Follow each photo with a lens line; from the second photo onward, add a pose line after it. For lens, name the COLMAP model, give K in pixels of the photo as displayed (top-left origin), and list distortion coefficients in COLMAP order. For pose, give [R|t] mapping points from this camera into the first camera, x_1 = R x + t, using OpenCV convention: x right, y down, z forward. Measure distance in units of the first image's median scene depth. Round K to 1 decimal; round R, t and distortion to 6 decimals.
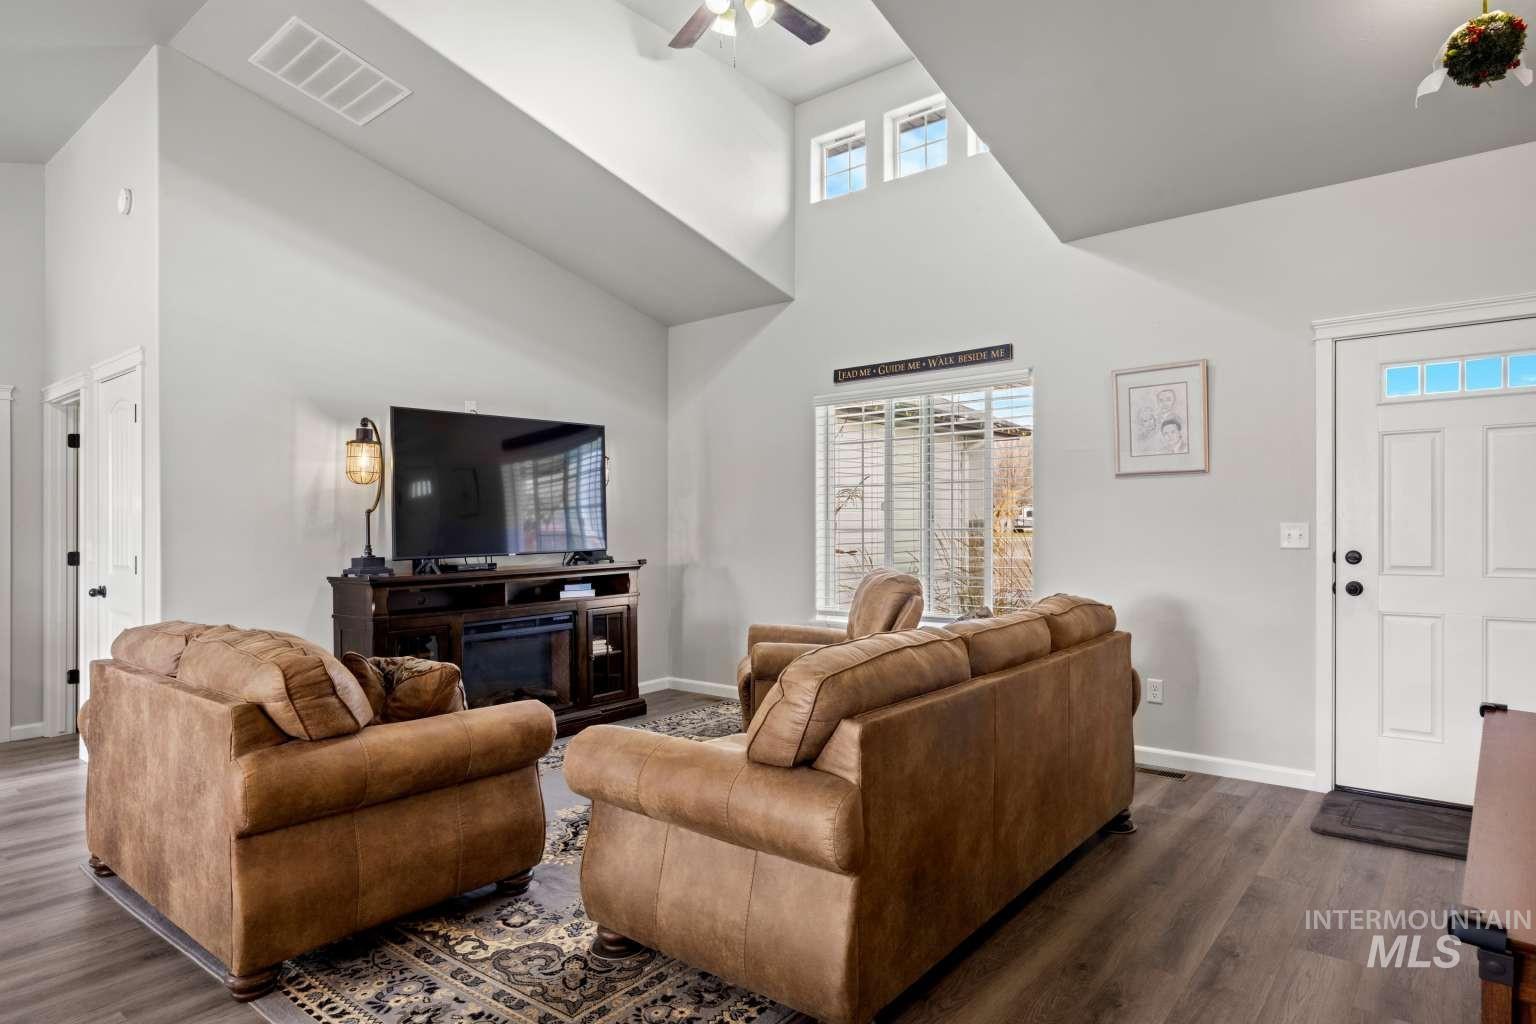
lens RADIAL K [[880.1, 0, 764.3], [0, 880.1, 515.9], [0, 0, 1]] dist [-0.002947, -0.002615]
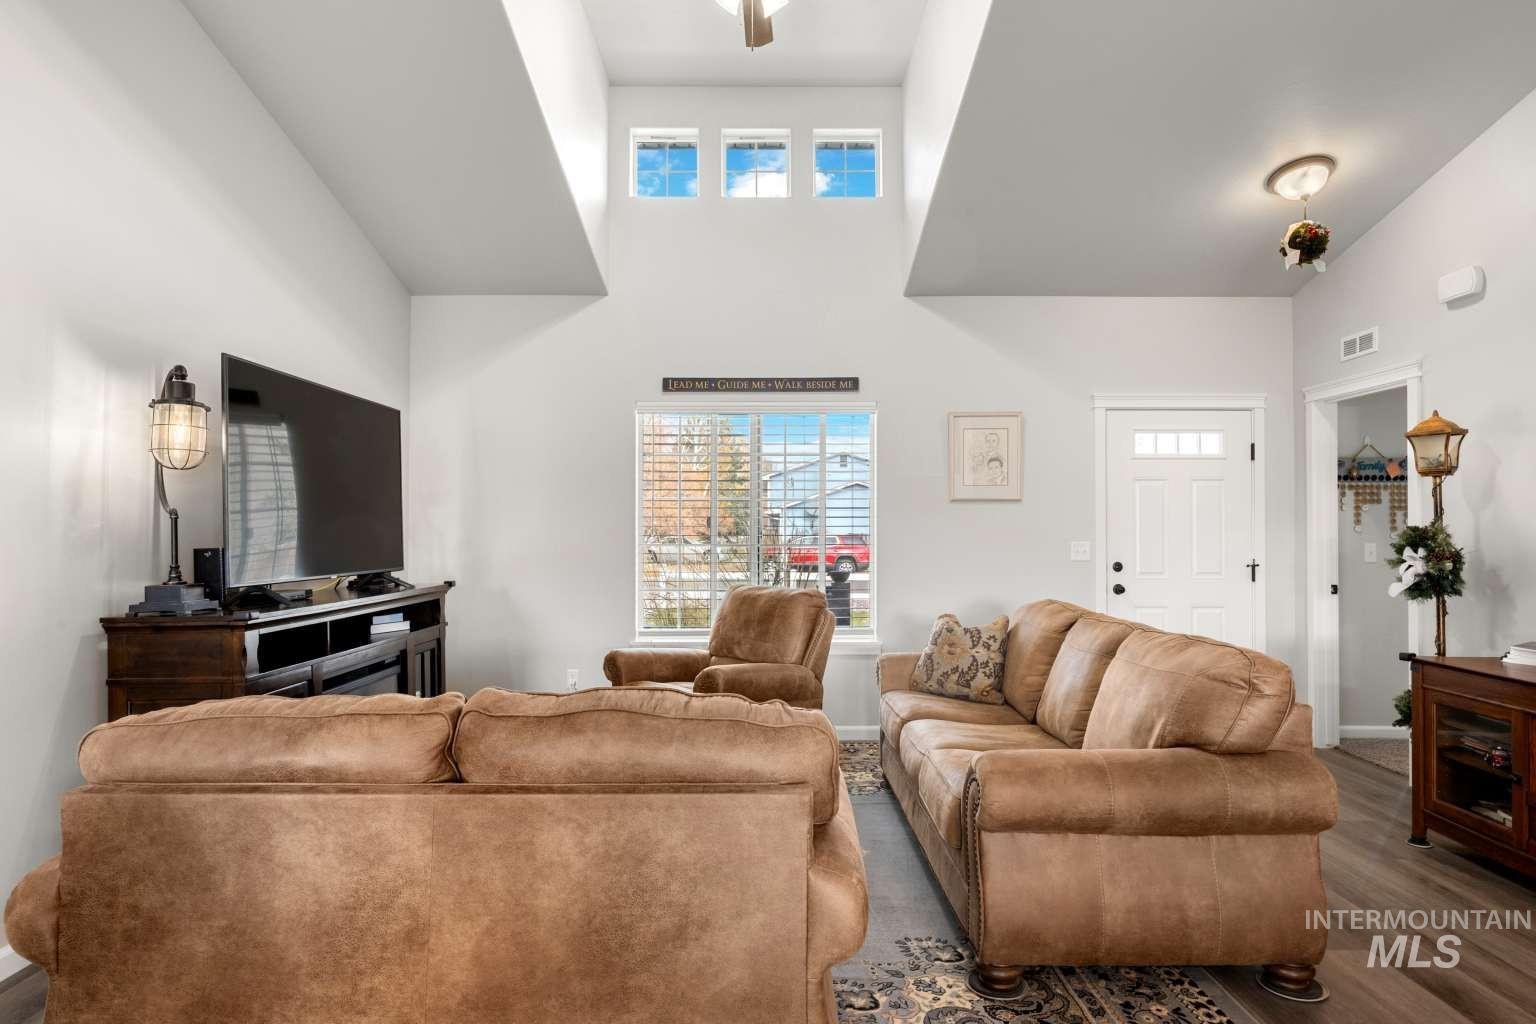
lens RADIAL K [[880.1, 0, 768.6], [0, 880.1, 524.2], [0, 0, 1]] dist [-0.002947, -0.002615]
pose [[0.766926, 0.020787, 0.641399, -0.530244], [-0.012989, 0.999773, -0.016871, 0.008697], [-0.641604, 0.004607, 0.767022, 0.237584]]
